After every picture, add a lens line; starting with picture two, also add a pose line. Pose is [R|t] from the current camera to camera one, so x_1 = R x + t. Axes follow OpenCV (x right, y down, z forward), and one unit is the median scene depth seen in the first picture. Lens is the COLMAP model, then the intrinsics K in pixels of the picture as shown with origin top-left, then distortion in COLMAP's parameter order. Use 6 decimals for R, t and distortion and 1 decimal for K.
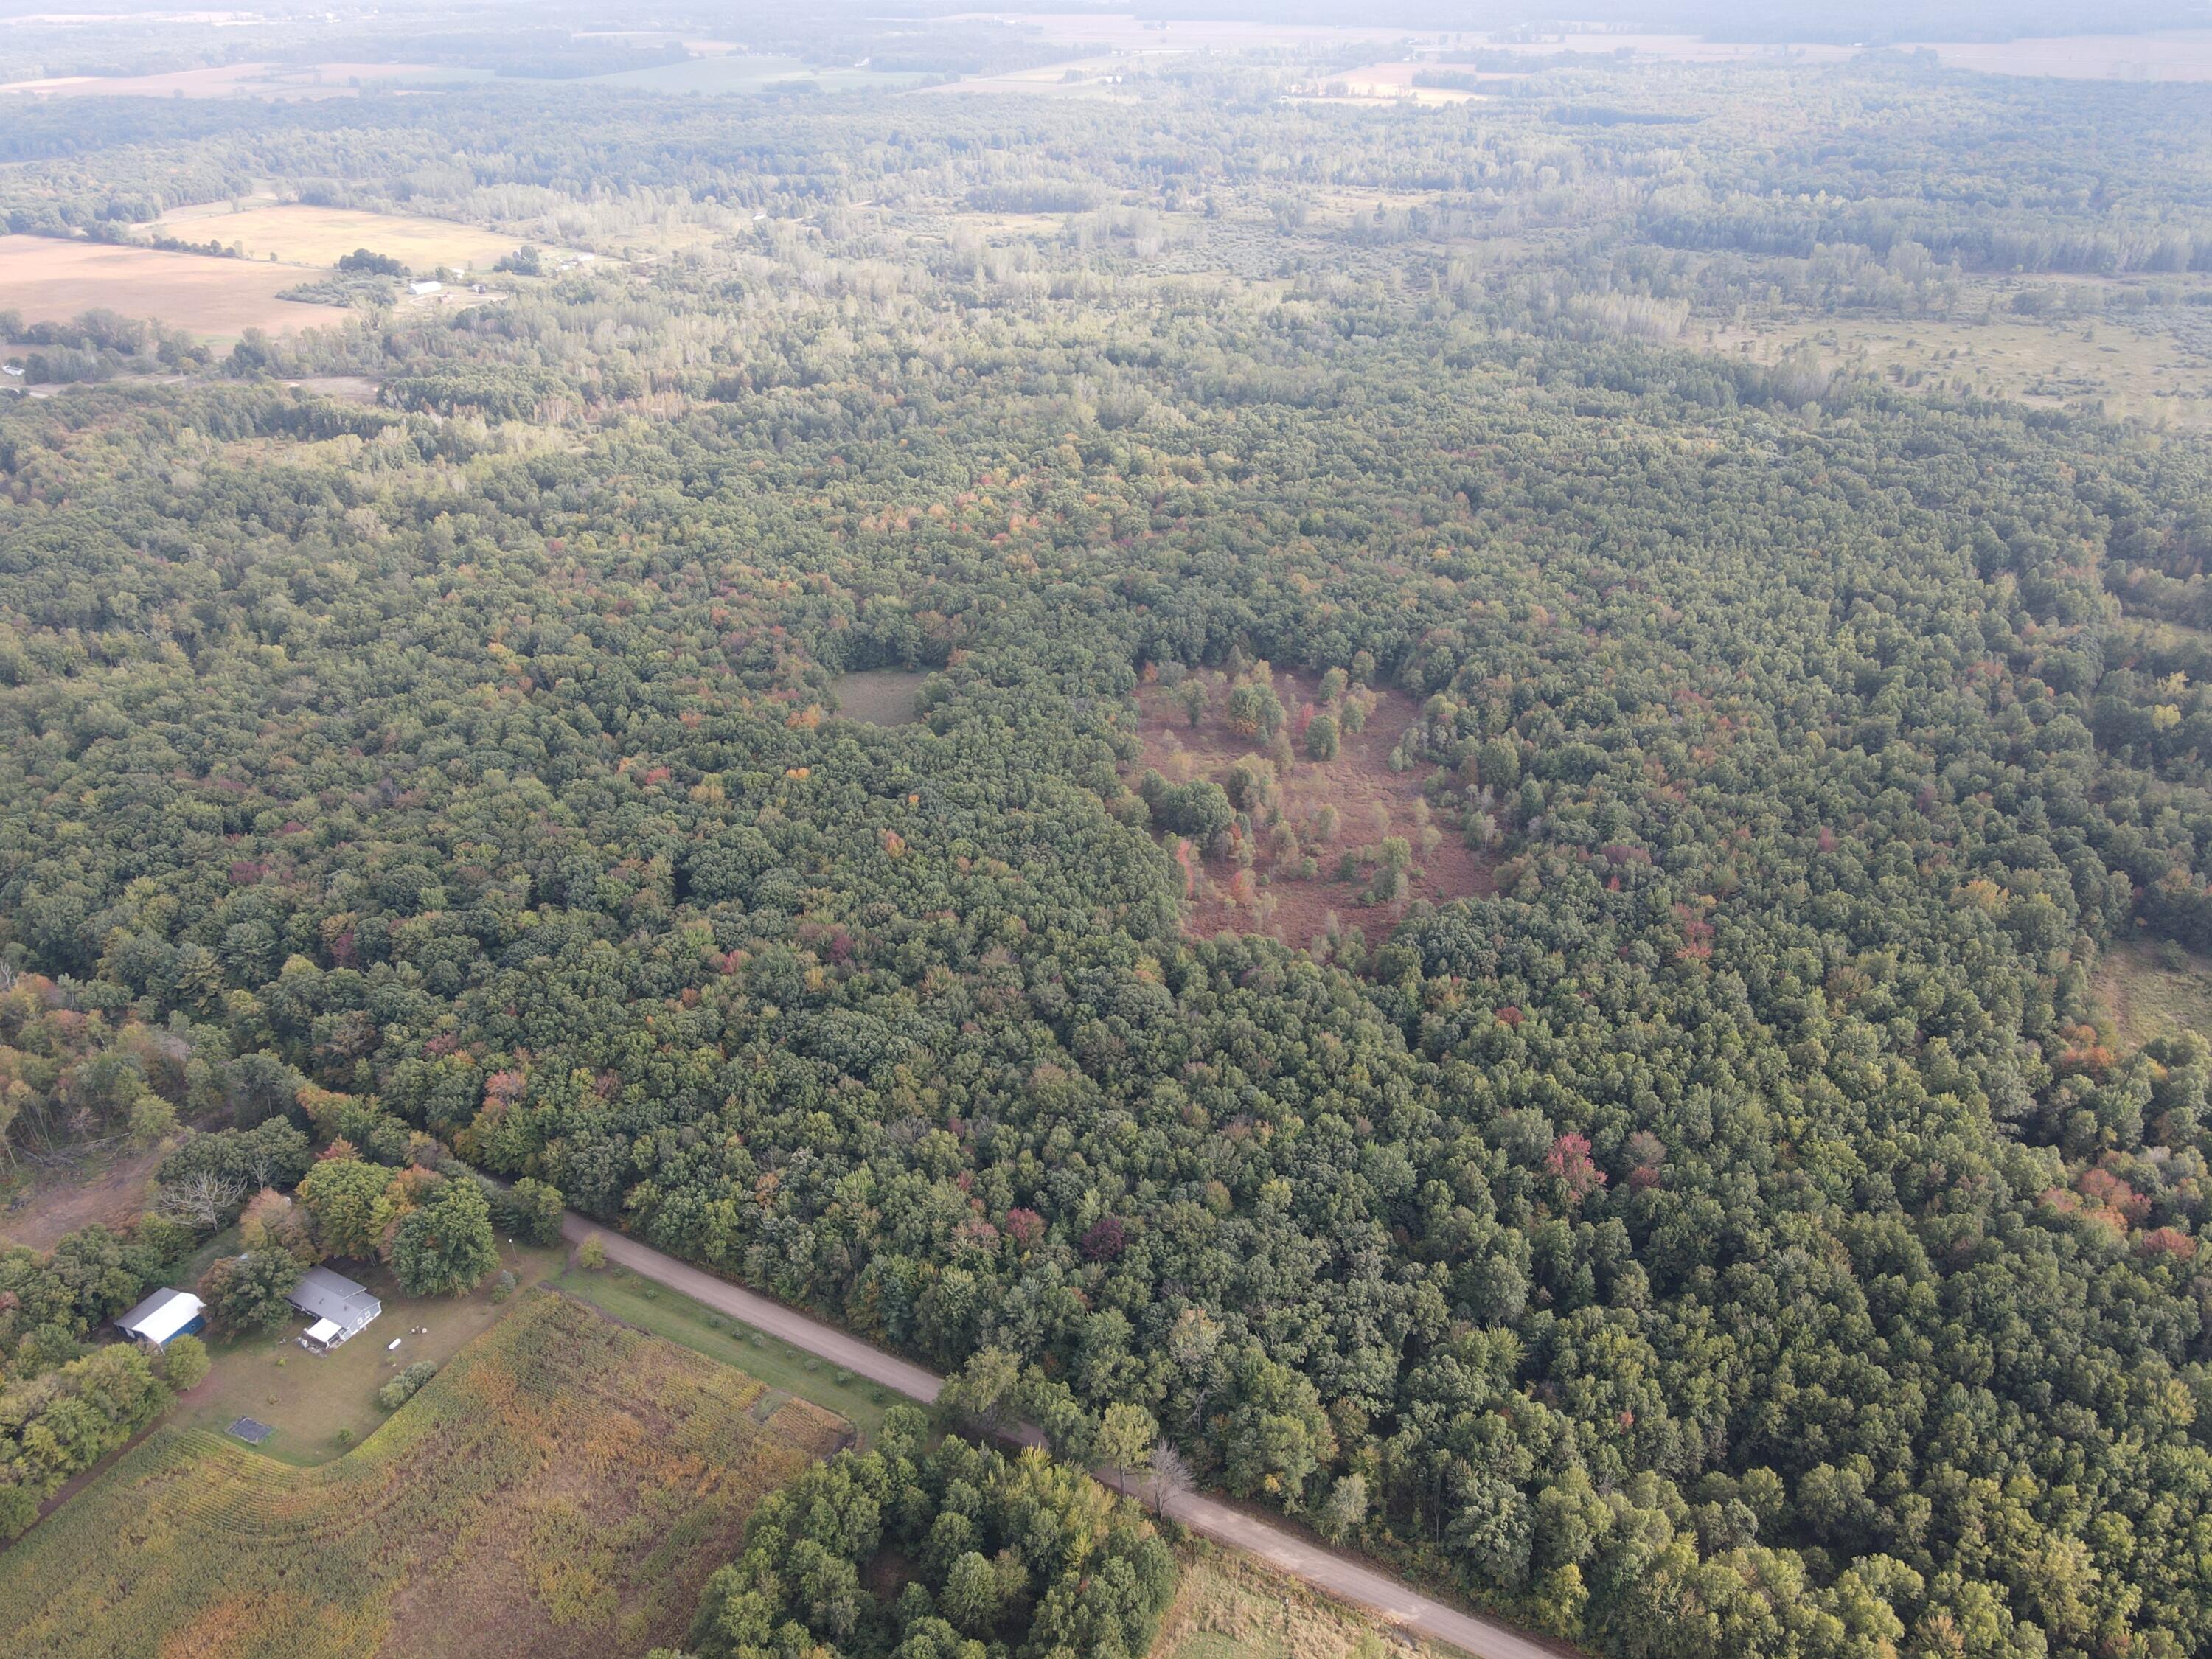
lens RADIAL K [[1655.2, 0, 1094.5], [0, 1655.2, 787.0], [0, 0, 1]] dist [-0.011318, 0.044032]
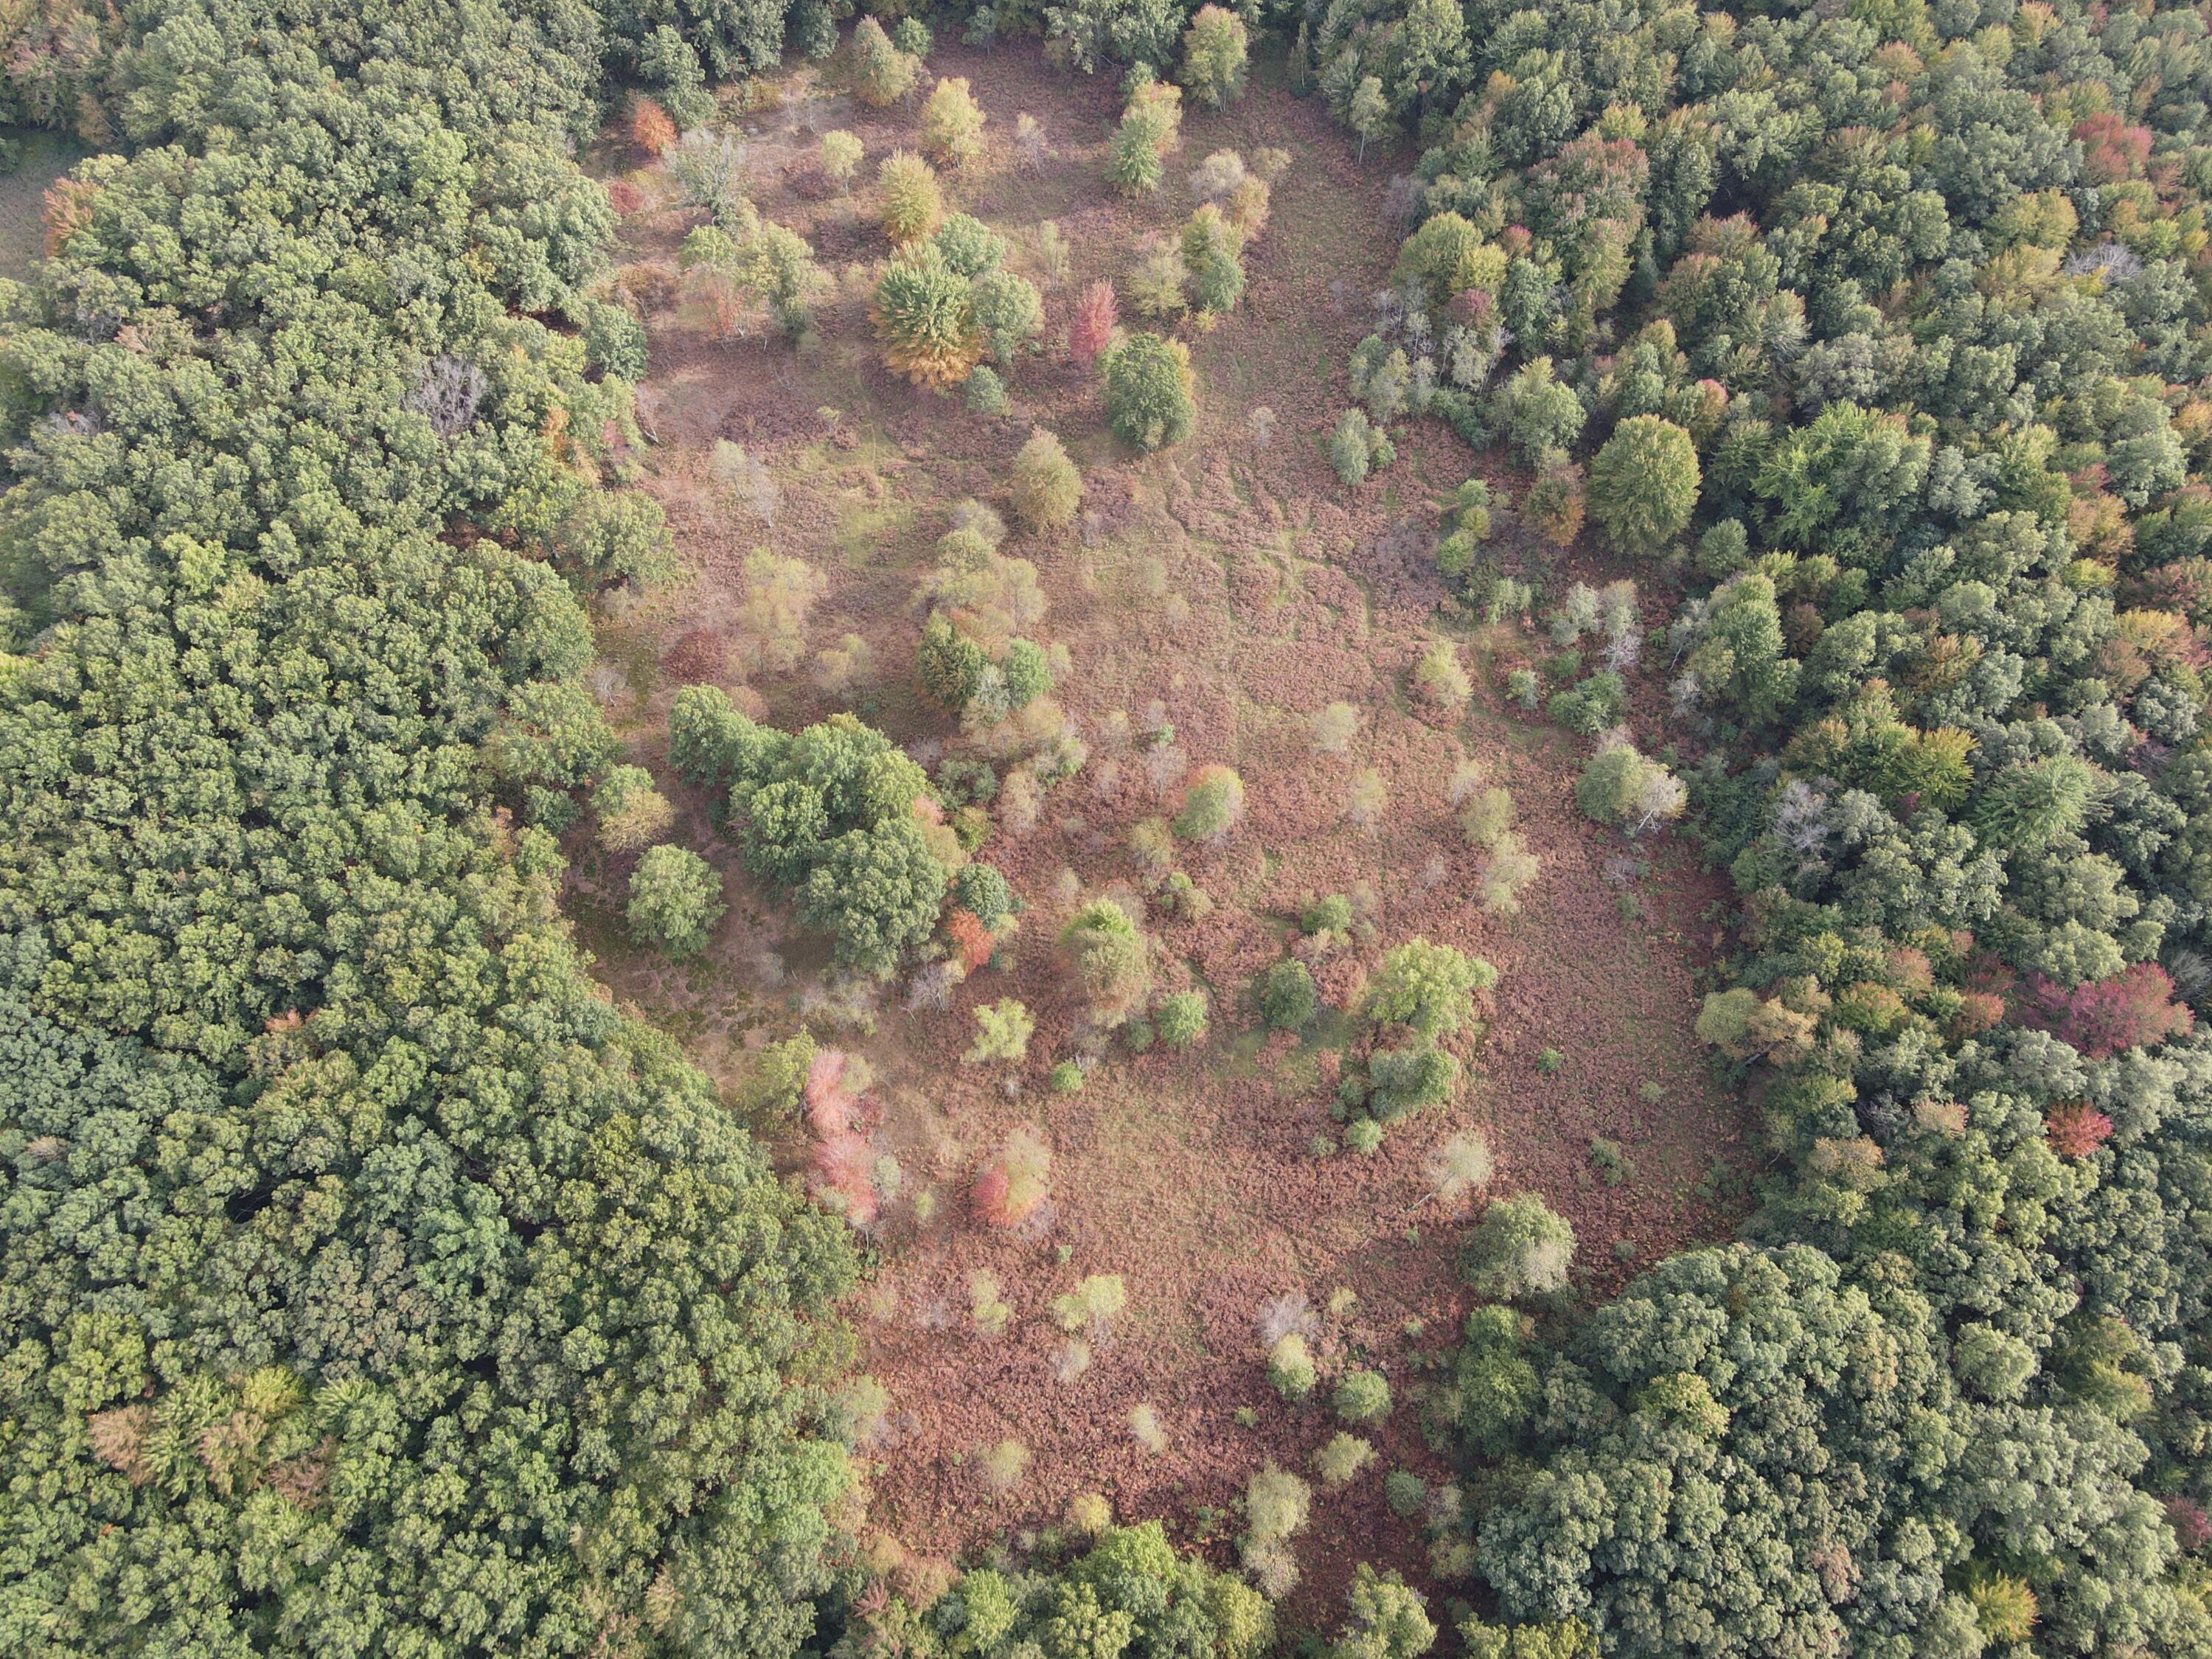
lens RADIAL K [[1624.1, 0, 1099.0], [0, 1624.1, 837.0], [0, 0, 1]] dist [-0.004923, 0.040178]
pose [[0.979065, -0.182480, 0.090182, 0.085341], [0.088909, 0.781940, 0.616980, -0.196359], [-0.183104, -0.596046, 0.781795, 0.736528]]
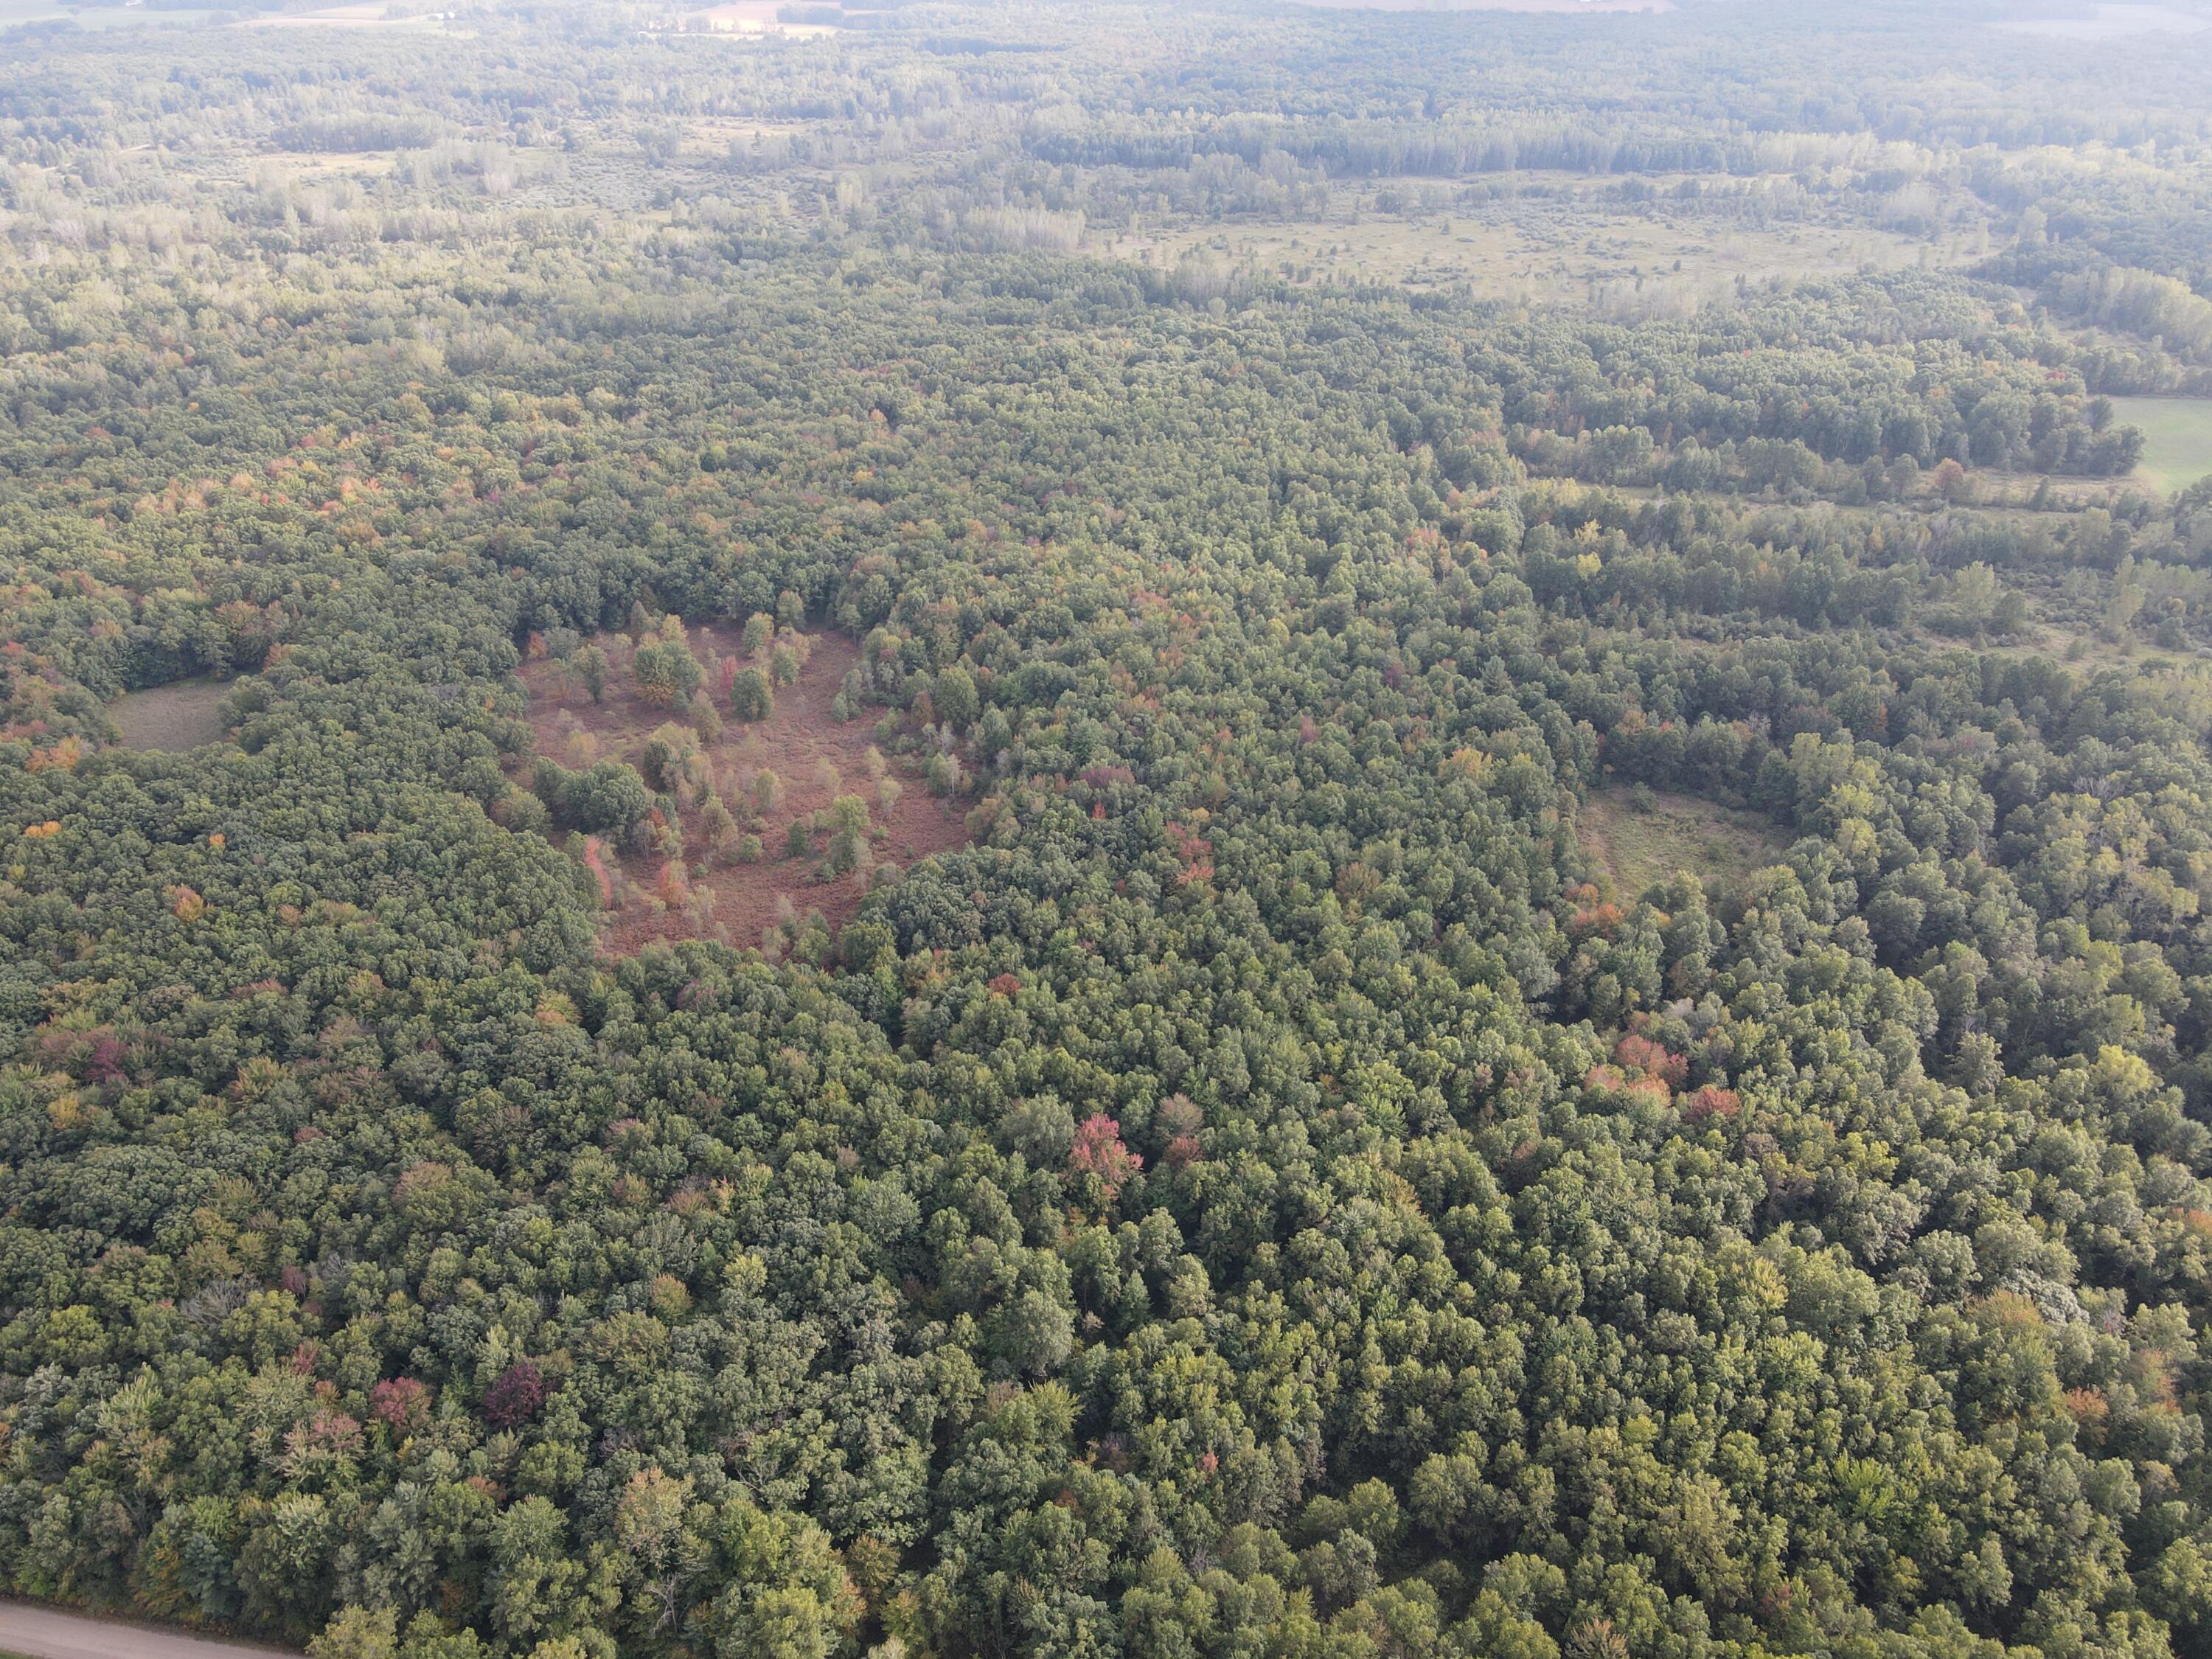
lens RADIAL K [[1624.1, 0, 1099.0], [0, 1624.1, 837.0], [0, 0, 1]] dist [-0.004923, 0.040178]
pose [[0.940968, -0.155223, 0.300807, 0.047738], [0.140318, 0.987581, 0.070677, 0.009959], [-0.308042, -0.024296, 0.951062, 0.162324]]
